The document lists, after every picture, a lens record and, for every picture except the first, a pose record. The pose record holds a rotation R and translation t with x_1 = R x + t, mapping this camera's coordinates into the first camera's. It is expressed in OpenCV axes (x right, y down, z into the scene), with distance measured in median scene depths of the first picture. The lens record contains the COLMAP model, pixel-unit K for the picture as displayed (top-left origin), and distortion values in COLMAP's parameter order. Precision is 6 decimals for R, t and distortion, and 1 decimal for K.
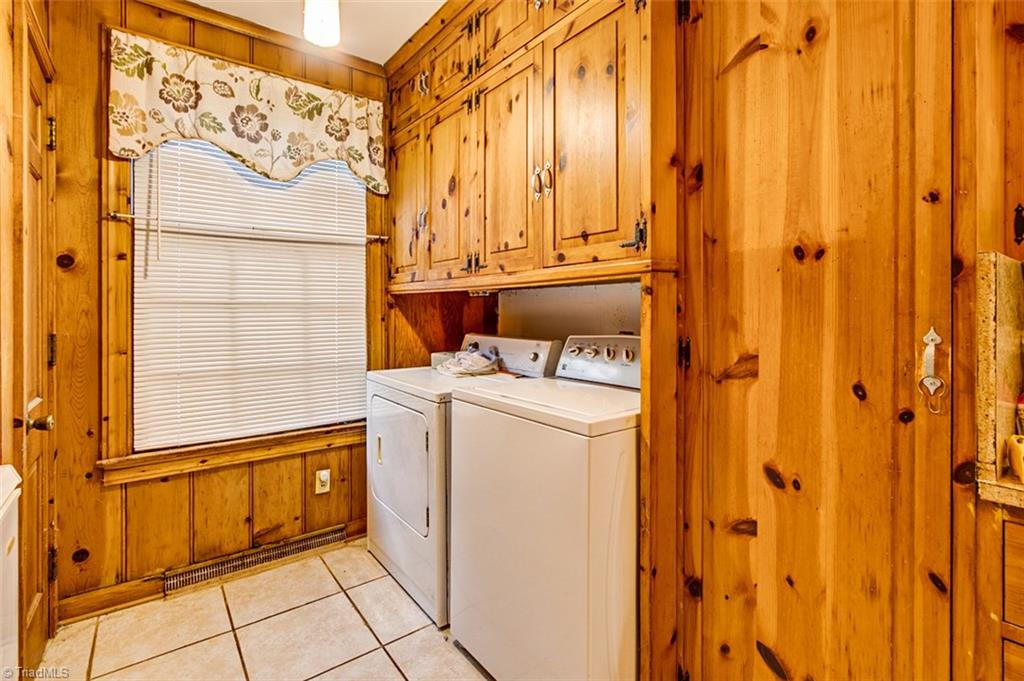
lens RADIAL K [[478.7, 0, 492.8], [0, 478.7, 309.0], [0, 0, 1]] dist [-0.002291, 0.002642]
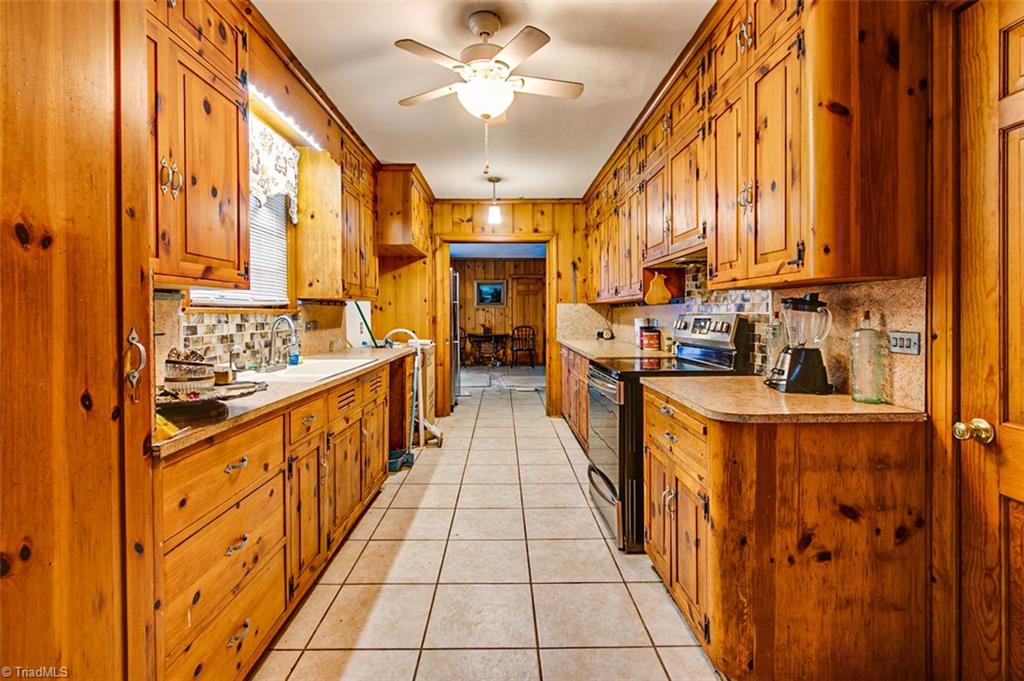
lens RADIAL K [[478.7, 0, 504.0], [0, 478.7, 317.0], [0, 0, 1]] dist [-0.002291, 0.002642]
pose [[-0.808163, 0.000632, 0.588959, -0.205733], [0.005655, 0.999962, 0.006687, 0.004570], [-0.588932, 0.008735, -0.808135, 0.624393]]
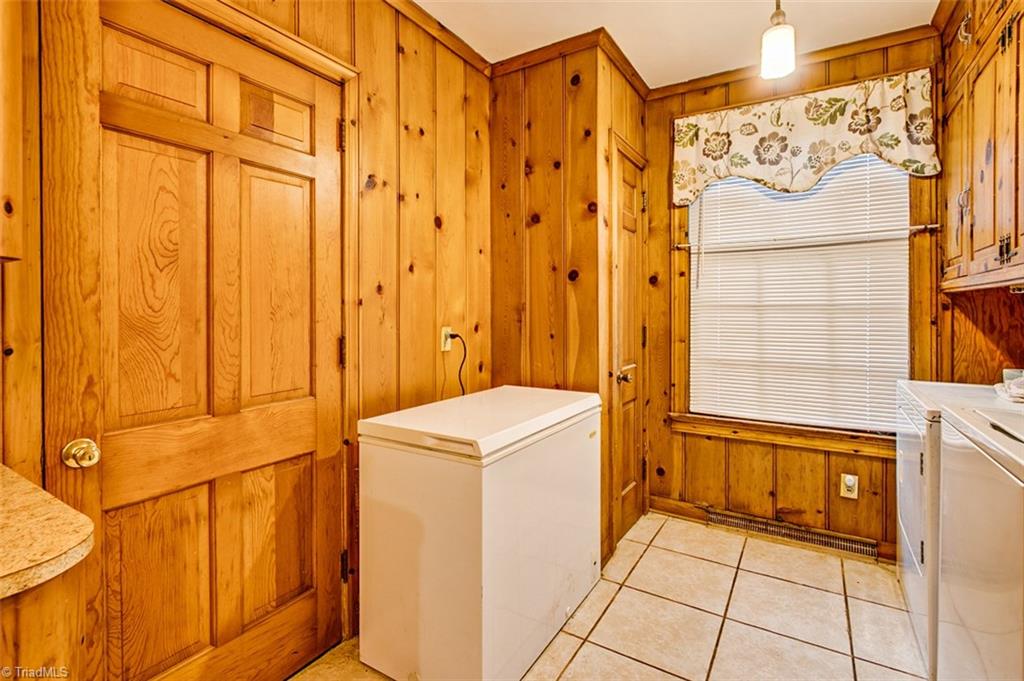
lens RADIAL K [[478.7, 0, 516.6], [0, 478.7, 310.5], [0, 0, 1]] dist [-0.002291, 0.002642]
pose [[0.375148, -0.000006, -0.926965, 0.362786], [0.000951, 0.999999, 0.000378, -0.001401], [0.926964, -0.001024, 0.375148, -0.000495]]
